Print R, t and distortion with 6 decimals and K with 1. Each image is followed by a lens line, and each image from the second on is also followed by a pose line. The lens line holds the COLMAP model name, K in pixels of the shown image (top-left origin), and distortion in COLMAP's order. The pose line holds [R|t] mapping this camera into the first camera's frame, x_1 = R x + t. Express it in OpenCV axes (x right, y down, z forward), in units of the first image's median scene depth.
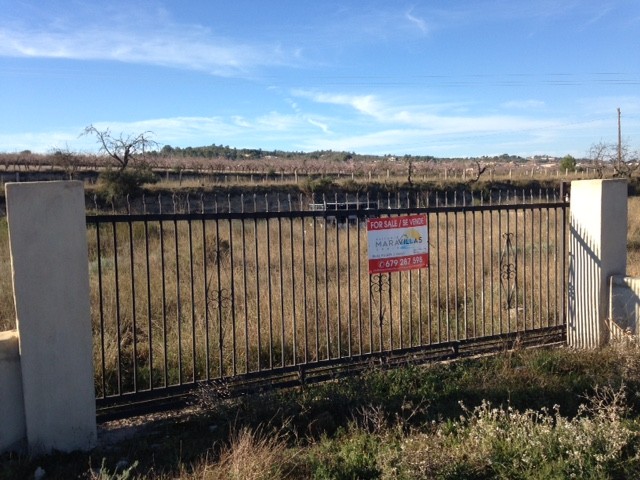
lens RADIAL K [[567.4, 0, 320.0], [0, 567.4, 240.0], [0, 0, 1]] dist [0.183665, -0.296817]
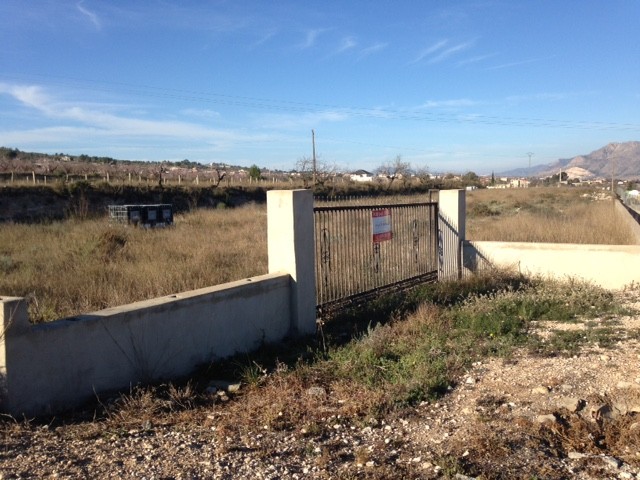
lens RADIAL K [[567.4, 0, 320.0], [0, 567.4, 240.0], [0, 0, 1]] dist [0.183665, -0.296817]
pose [[0.862425, -0.032624, 0.505133, -0.612302], [0.036364, 0.999336, 0.002457, 0.027214], [-0.504877, 0.016250, 0.863038, -0.270807]]
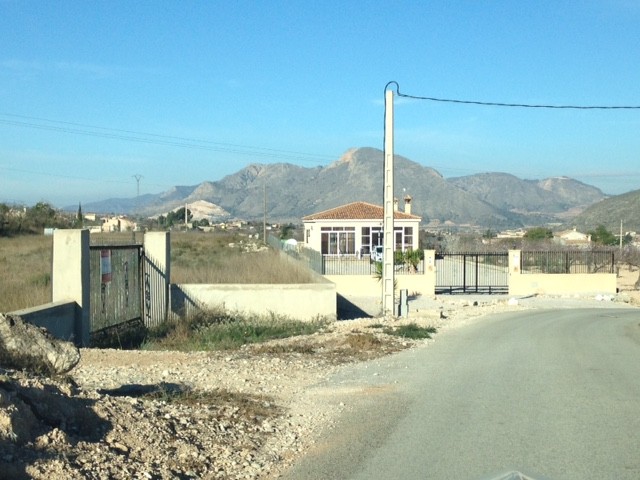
lens RADIAL K [[1135.6, 0, 320.0], [0, 1135.6, 240.0], [0, 0, 1]] dist [0.307634, 0.004638]
pose [[0.490970, 0.017709, 0.870996, -1.782059], [0.060002, 0.996732, -0.054088, 0.107684], [-0.869108, 0.078818, 0.488303, -0.879790]]
